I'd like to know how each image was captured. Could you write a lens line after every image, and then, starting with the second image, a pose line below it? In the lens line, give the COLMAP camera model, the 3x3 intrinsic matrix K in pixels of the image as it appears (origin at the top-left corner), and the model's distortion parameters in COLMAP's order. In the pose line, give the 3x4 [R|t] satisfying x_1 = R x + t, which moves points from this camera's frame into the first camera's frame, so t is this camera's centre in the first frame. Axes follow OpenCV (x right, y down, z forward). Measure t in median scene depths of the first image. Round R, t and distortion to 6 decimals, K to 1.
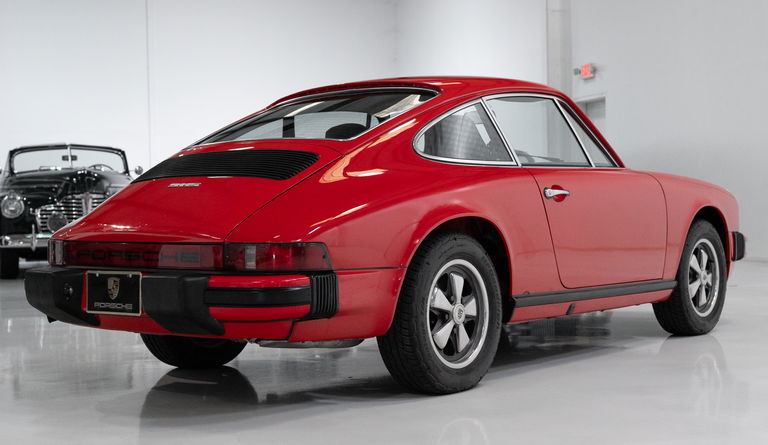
lens RADIAL K [[1166.6, 0, 389.1], [0, 1166.6, 218.0], [0, 0, 1]] dist [0.022756, 0.000000]
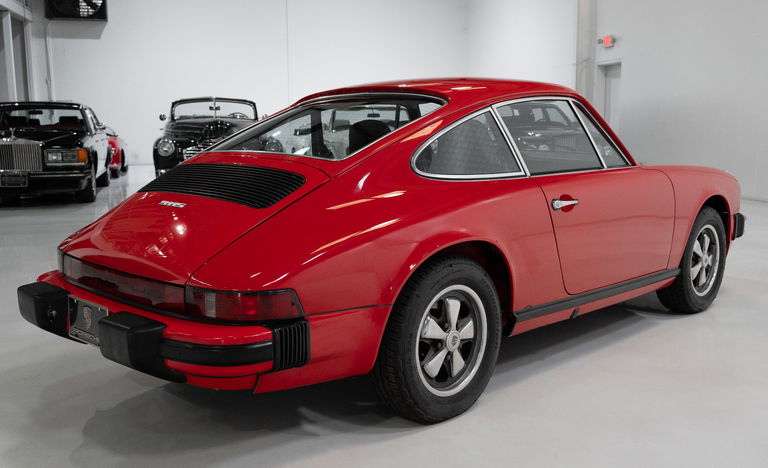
lens RADIAL K [[767.3, 0, 378.7], [0, 767.3, 235.8], [0, 0, 1]] dist [0.006502, 0.000000]
pose [[0.993300, 0.030310, -0.111516, 0.055431], [-0.014939, 0.990572, 0.136175, -0.074456], [0.114592, -0.133597, 0.984388, 0.311519]]
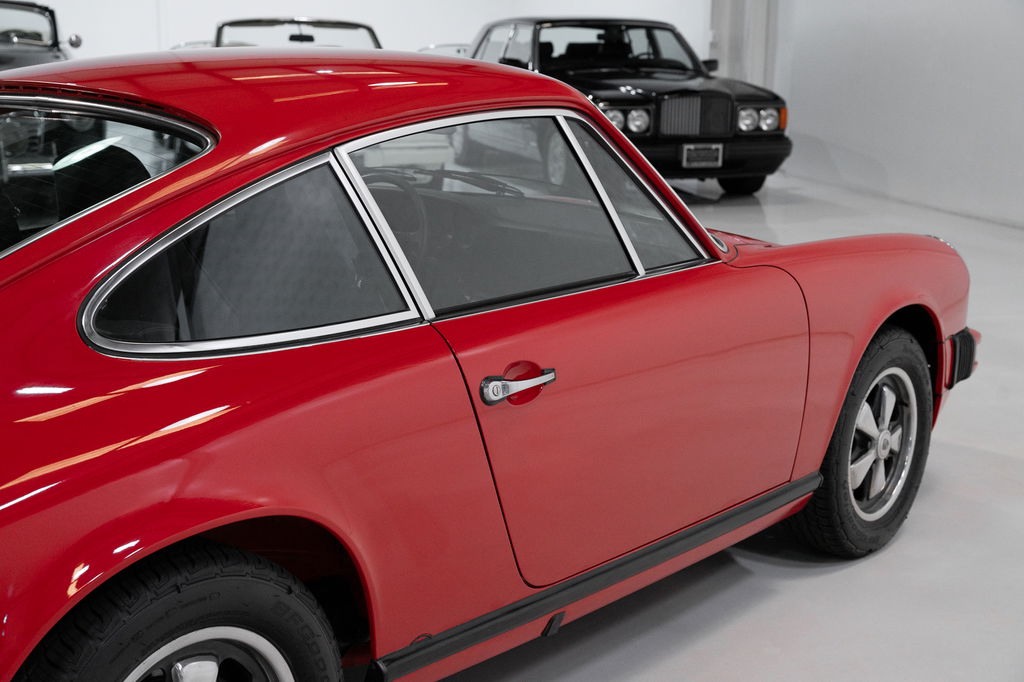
lens RADIAL K [[1440.7, 0, 507.7], [0, 1440.7, 341.9], [0, 0, 1]] dist [0.005620, 0.000000]
pose [[0.998952, 0.042028, -0.018115, 0.137371], [-0.037515, 0.978694, 0.201867, -0.128311], [0.026213, -0.200976, 0.979245, 0.466238]]
